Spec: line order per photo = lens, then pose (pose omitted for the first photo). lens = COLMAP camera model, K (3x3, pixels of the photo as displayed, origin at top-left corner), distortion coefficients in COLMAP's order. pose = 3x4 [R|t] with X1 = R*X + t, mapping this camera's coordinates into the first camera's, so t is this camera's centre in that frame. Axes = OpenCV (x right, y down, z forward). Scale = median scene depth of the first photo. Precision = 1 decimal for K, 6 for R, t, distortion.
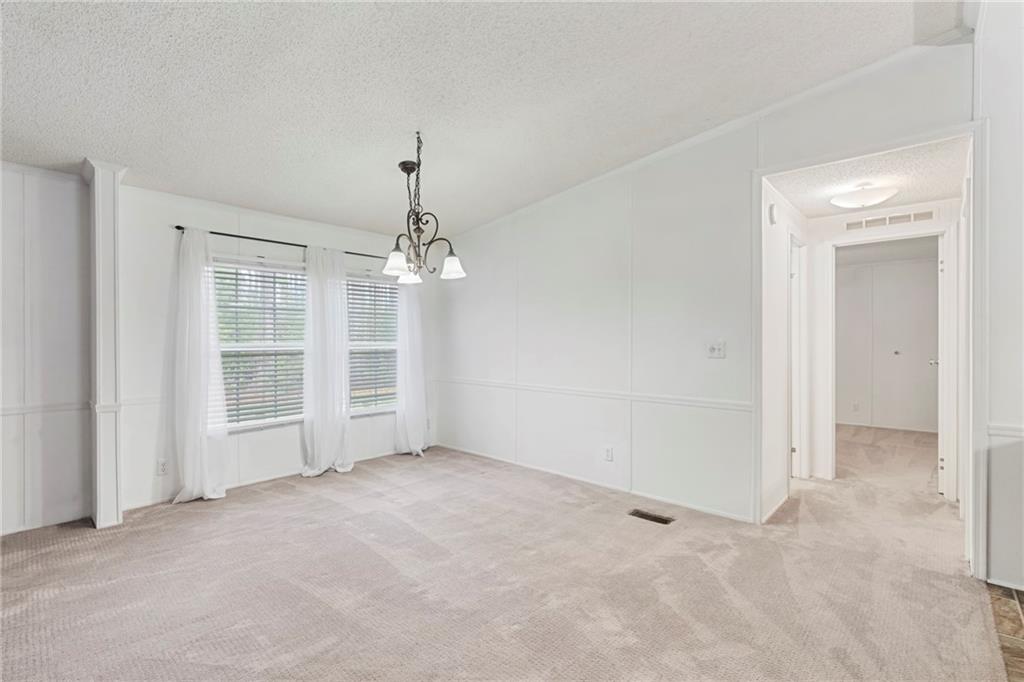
lens RADIAL K [[468.7, 0, 511.2], [0, 468.7, 347.7], [0, 0, 1]] dist [-0.000310, 0.000926]
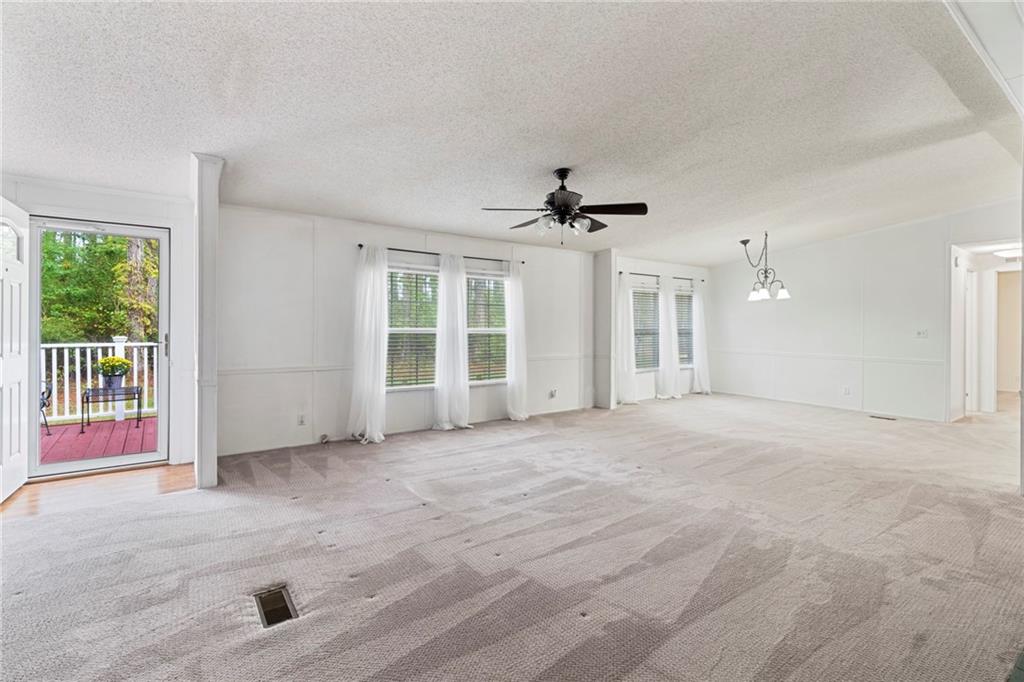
lens RADIAL K [[469.1, 0, 513.3], [0, 469.1, 333.4], [0, 0, 1]] dist [-0.000621, 0.000152]
pose [[0.977919, 0.008796, -0.208801, -0.644082], [-0.008417, 0.999961, 0.002705, 0.010763], [0.208817, -0.000888, 0.977954, -0.992148]]
